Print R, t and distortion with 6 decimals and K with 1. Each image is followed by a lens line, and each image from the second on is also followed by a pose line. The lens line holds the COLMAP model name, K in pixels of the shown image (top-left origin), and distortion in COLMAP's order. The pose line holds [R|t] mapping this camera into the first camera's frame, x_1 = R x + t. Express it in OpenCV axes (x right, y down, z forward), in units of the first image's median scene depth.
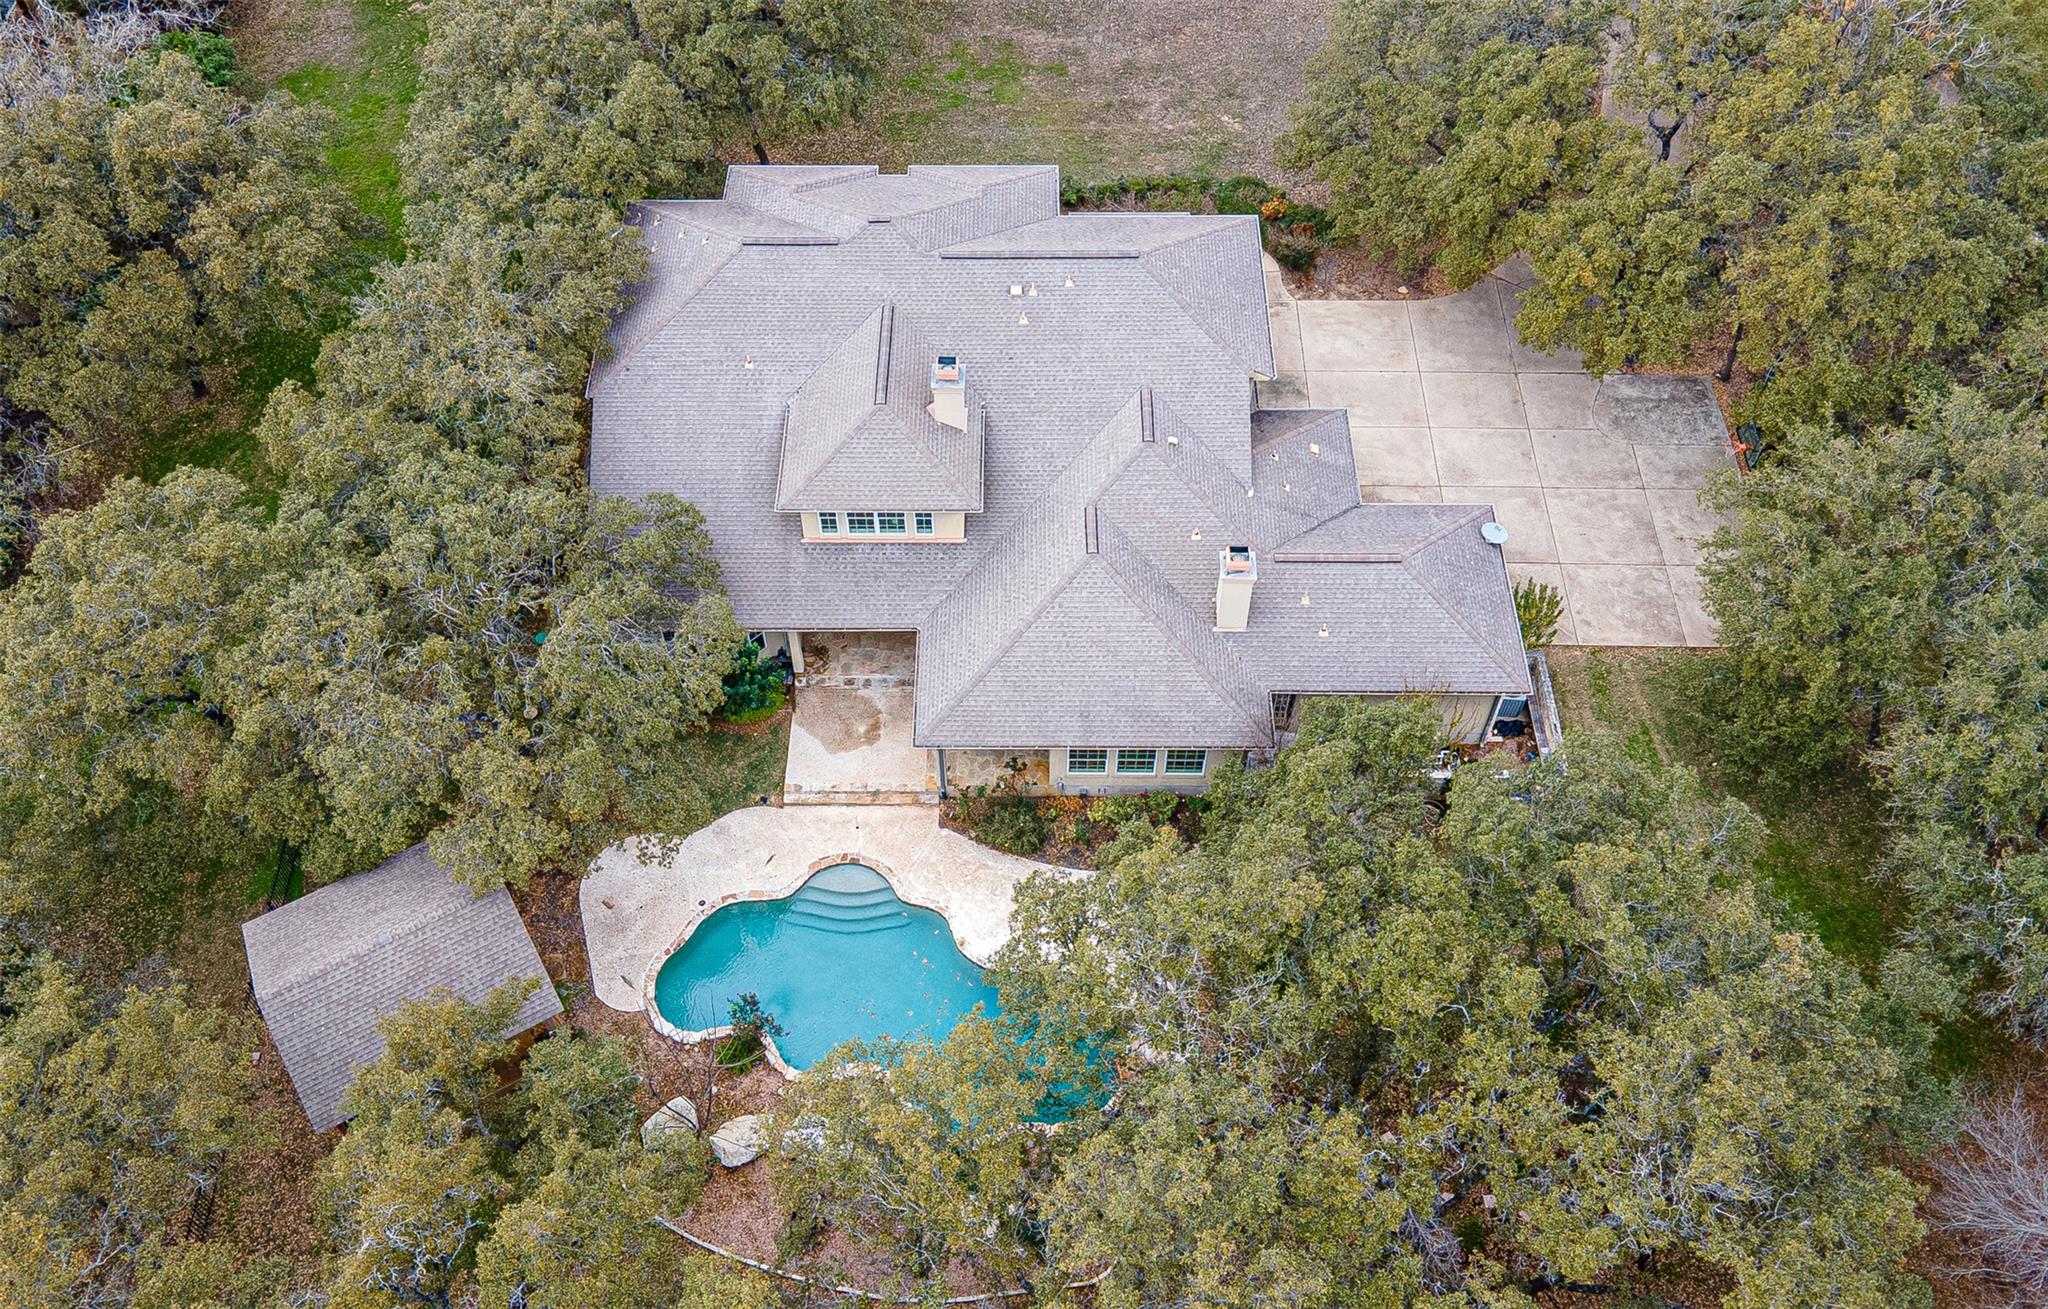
lens RADIAL K [[1721.7, 0, 1026.2], [0, 1721.7, 588.6], [0, 0, 1]] dist [0.055442, 0.000209]
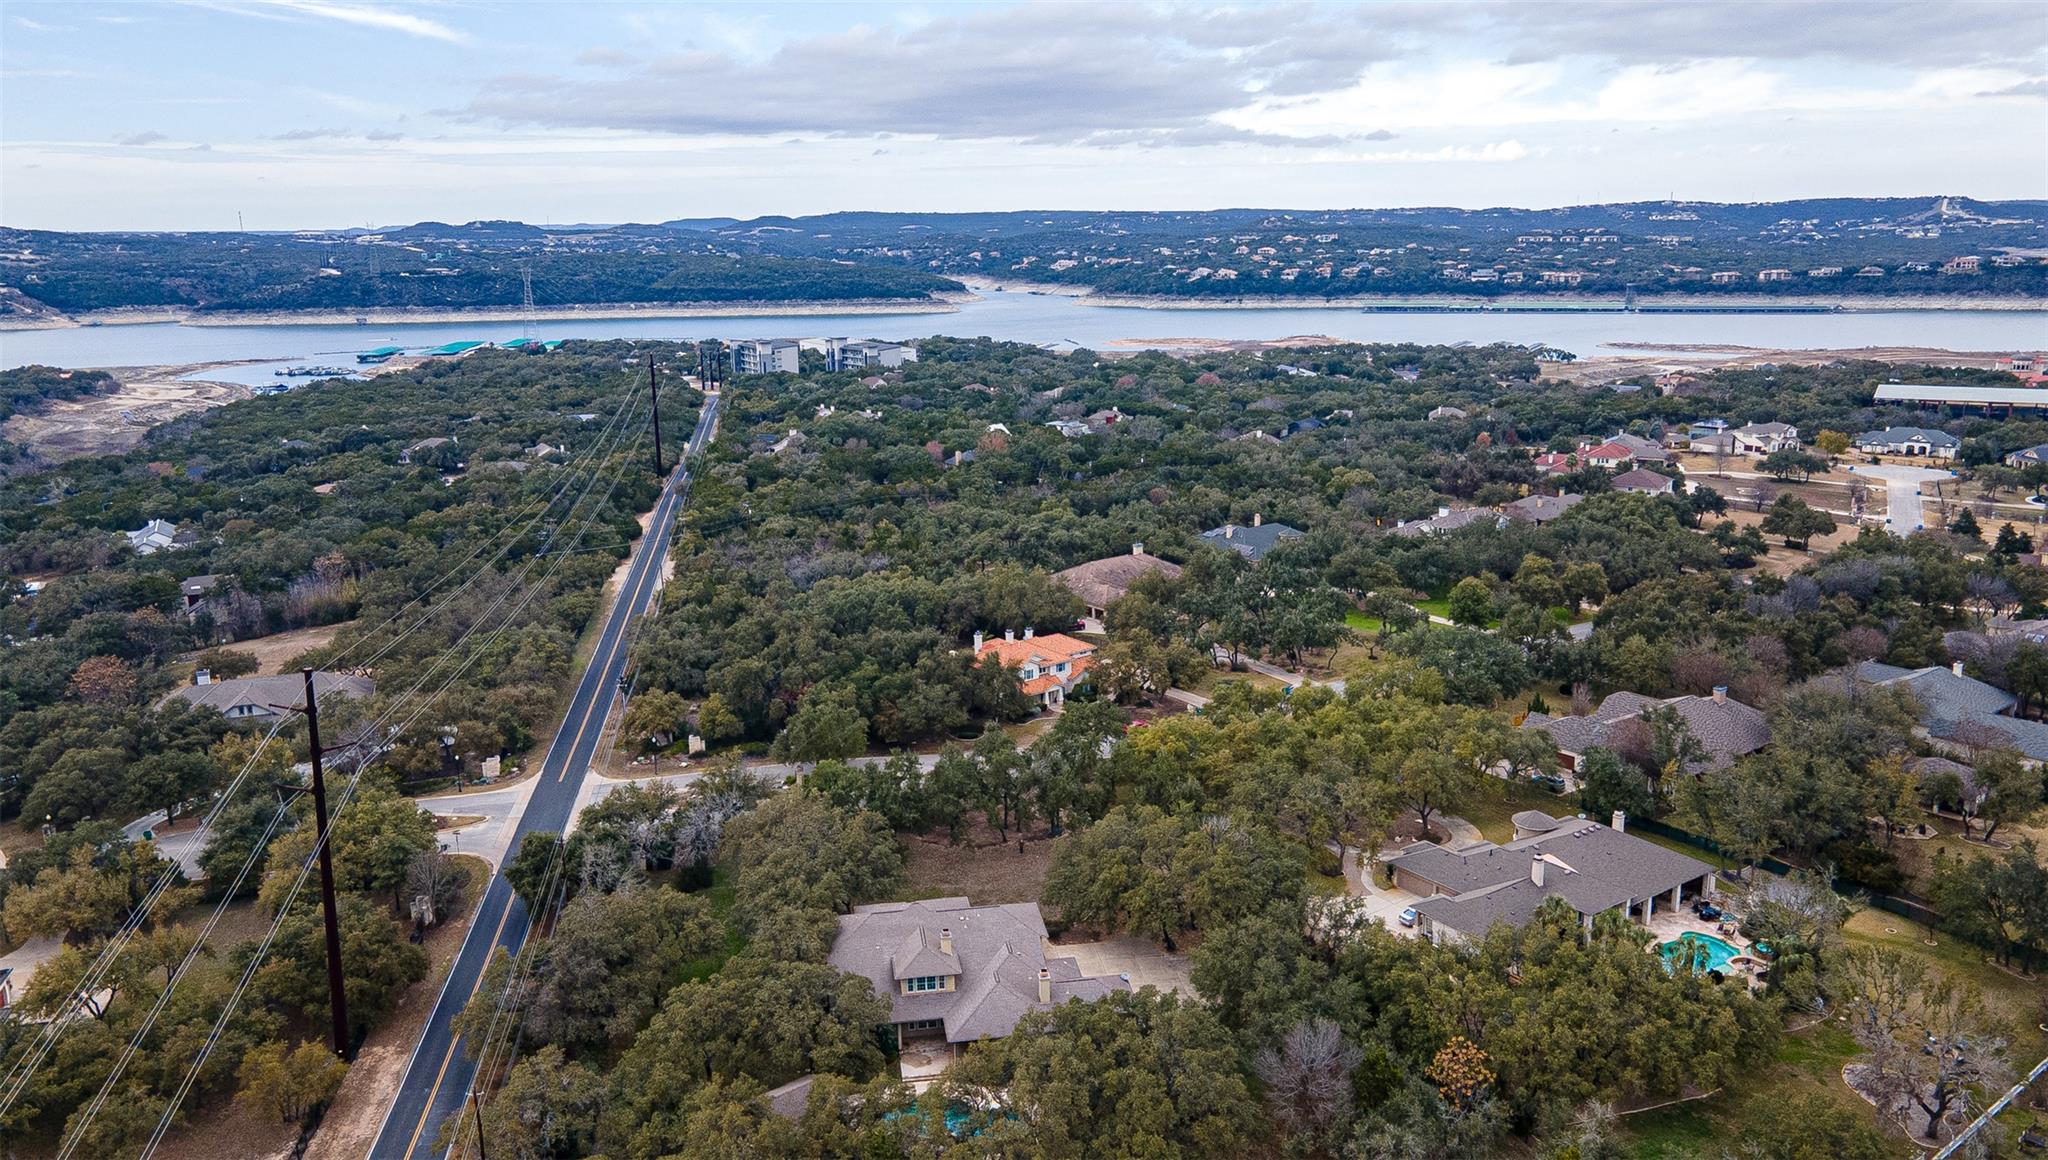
lens RADIAL K [[1567.2, 0, 1024.0], [0, 1567.2, 580.0], [0, 0, 1]] dist [0.050653, -0.002941]
pose [[0.985952, -0.041416, 0.161812, -0.339224], [0.138634, 0.743257, -0.654484, 1.278813], [-0.093162, 0.667722, 0.738558, -1.541022]]
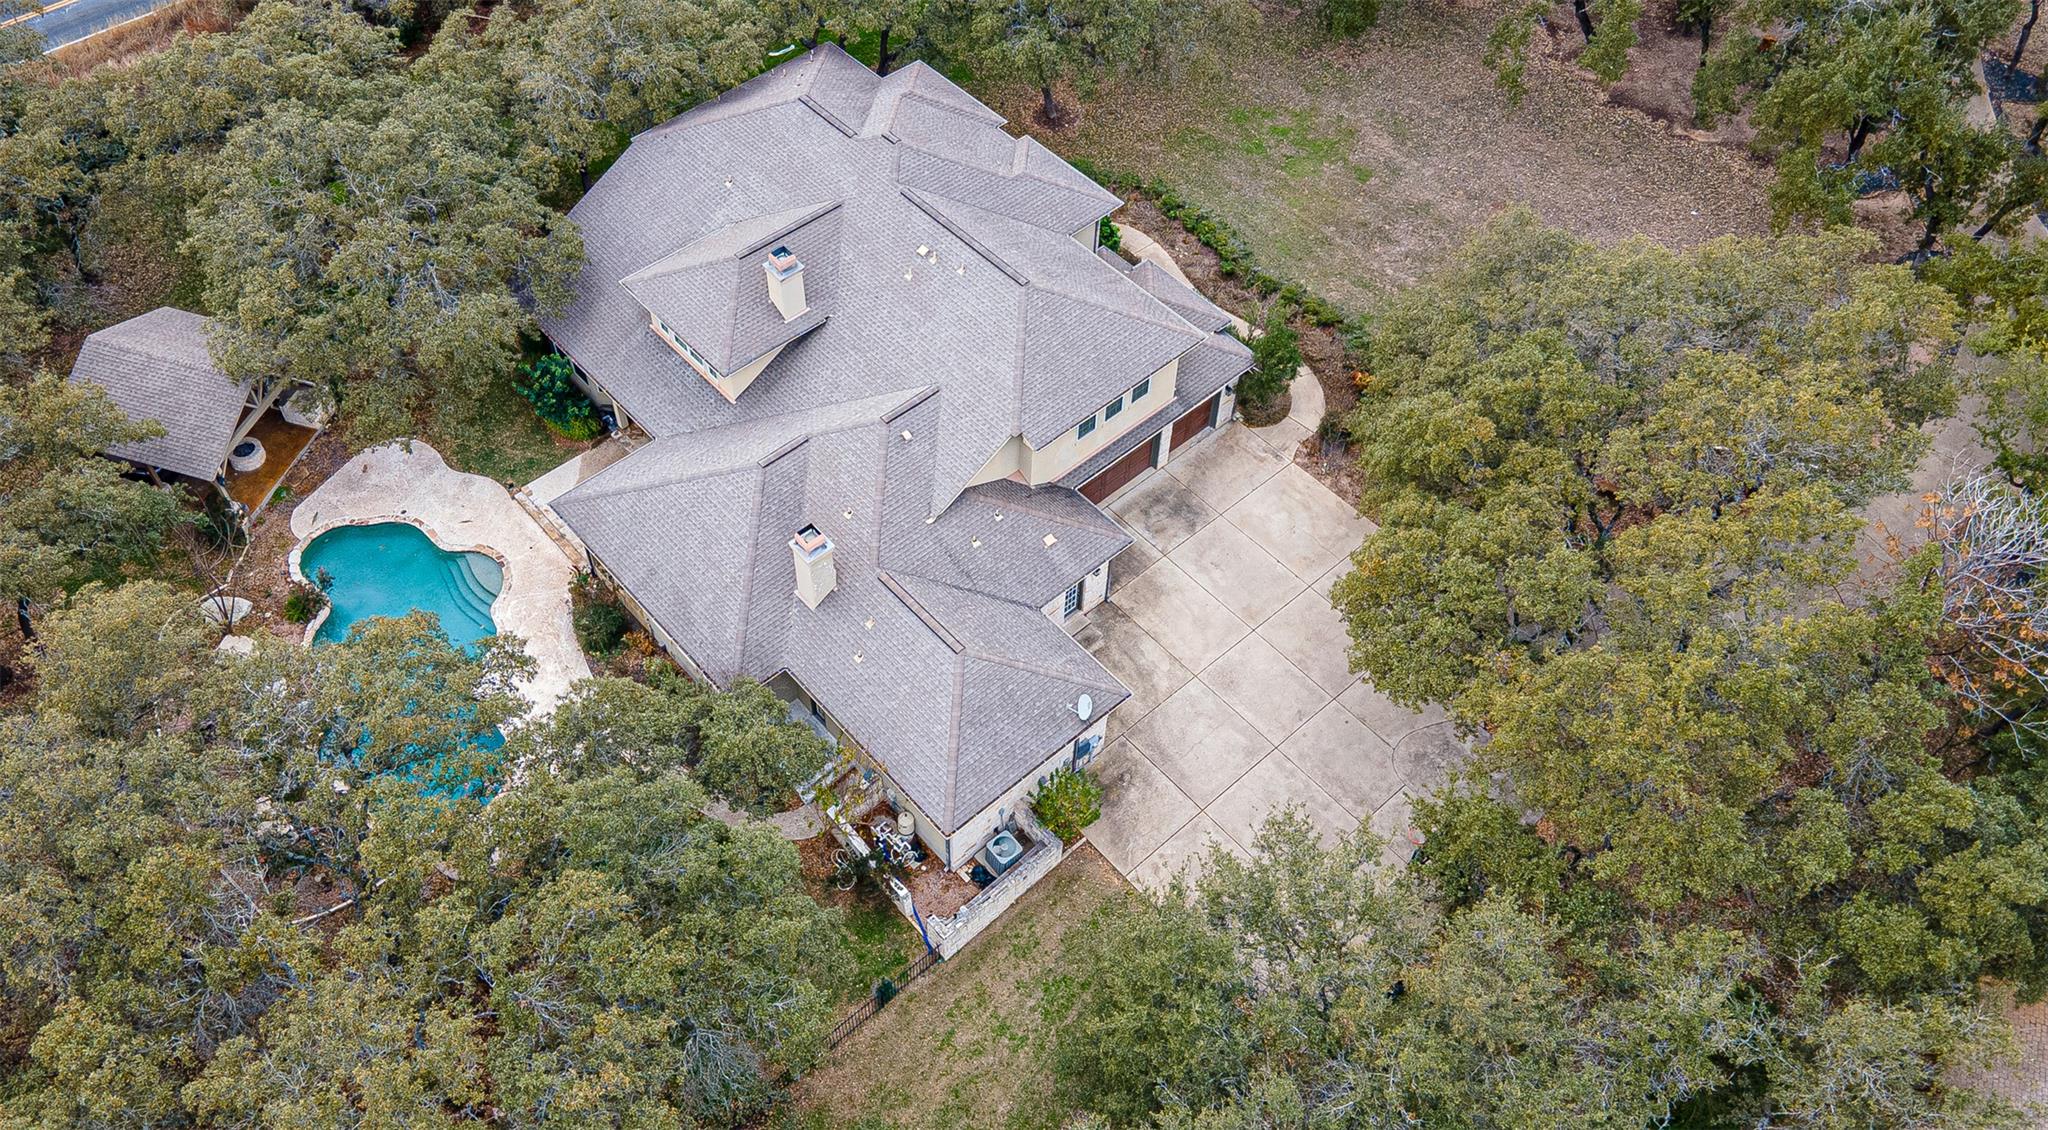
lens RADIAL K [[1614.3, 0, 970.7], [0, 1614.3, 494.4], [0, 0, 1]] dist [0.048808, 0.000132]
pose [[0.665436, 0.577669, -0.472750, 0.592613], [-0.589851, 0.795063, 0.141249, -0.218277], [0.457461, 0.184859, 0.869802, 0.176837]]
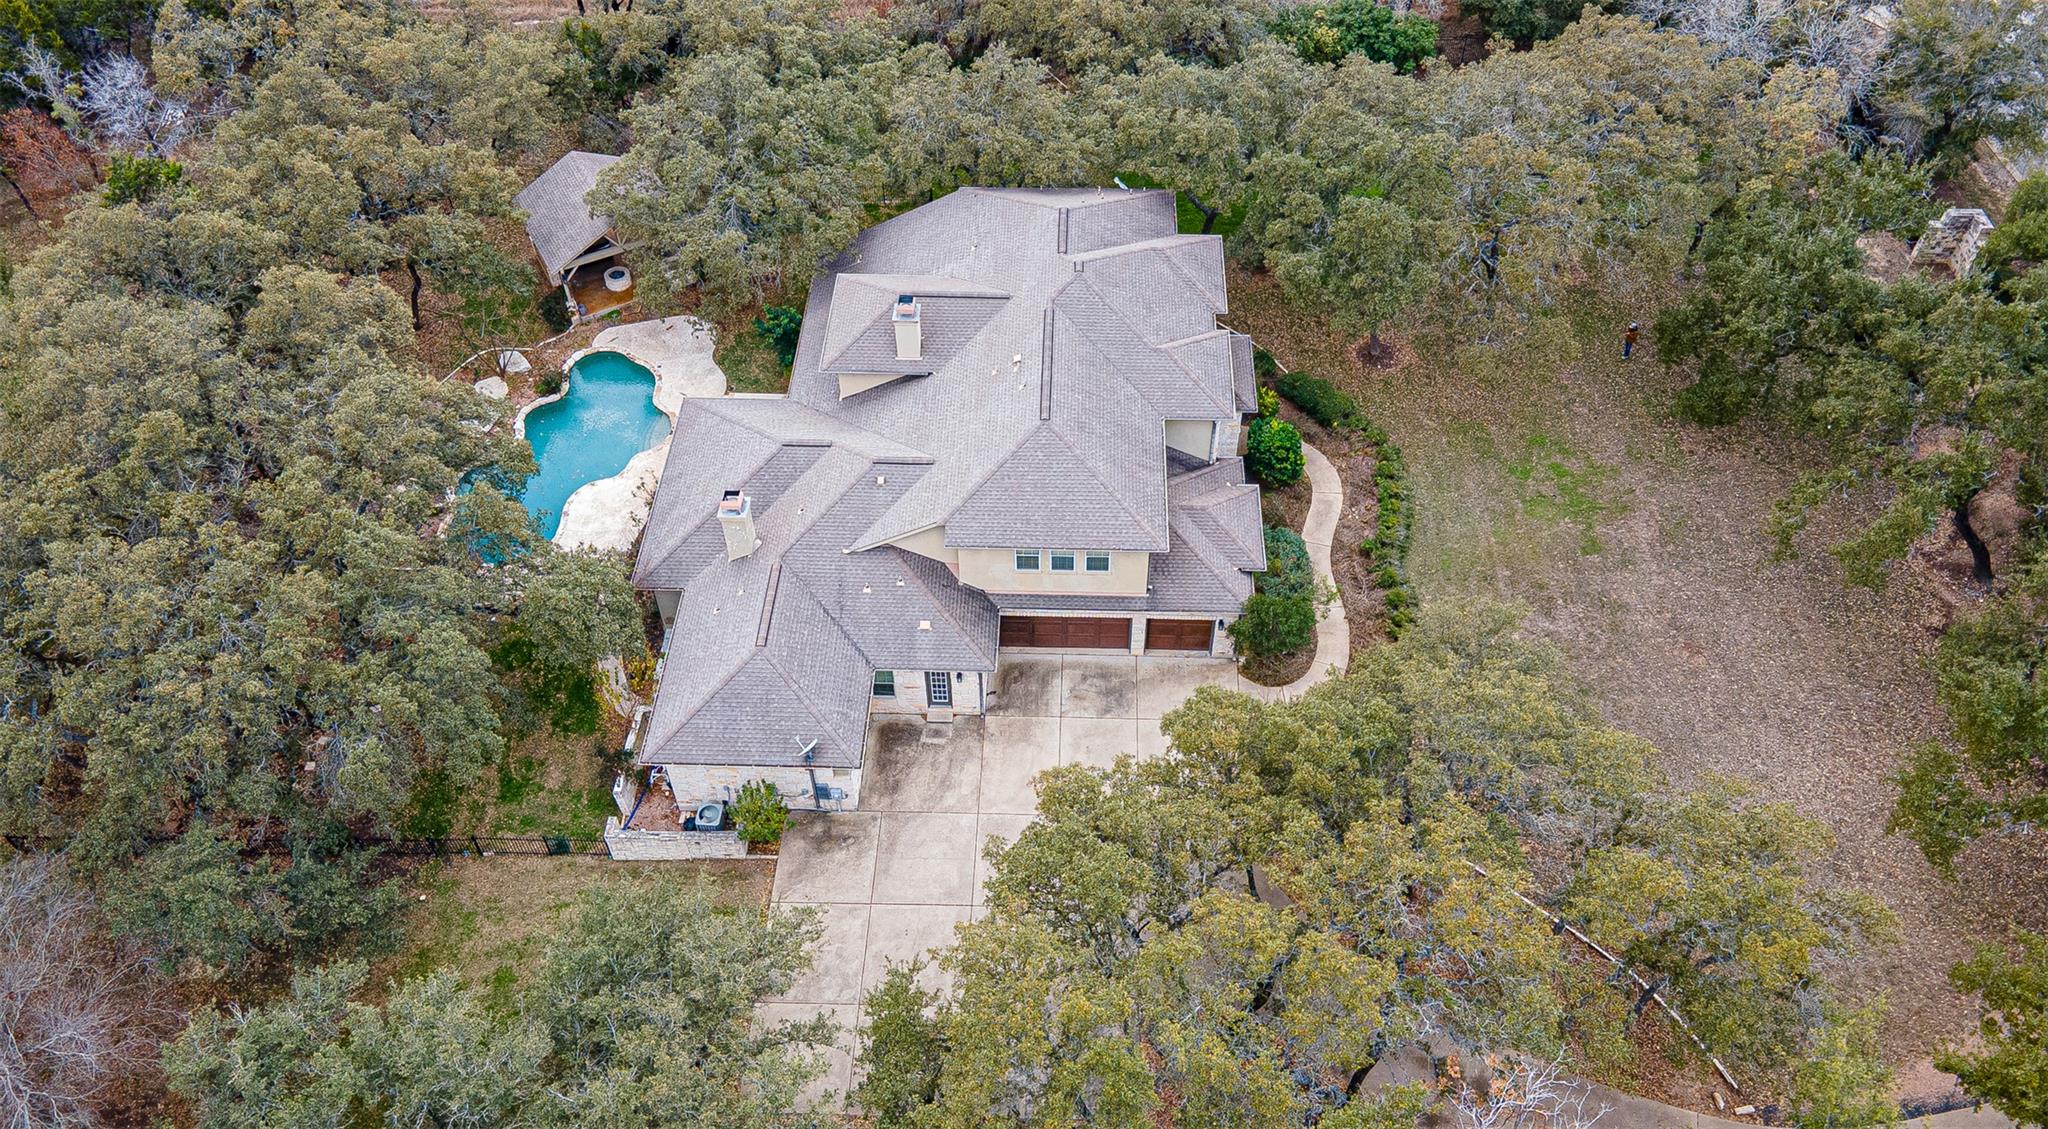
lens RADIAL K [[1535.7, 0, 1024.8], [0, 1535.7, 517.6], [0, 0, 1]] dist [0.038304, 0.001228]
pose [[-0.025653, 0.732563, -0.680216, 0.821980], [-0.780041, 0.410884, 0.471922, -0.652976], [0.625202, 0.542703, 0.560889, 0.483331]]
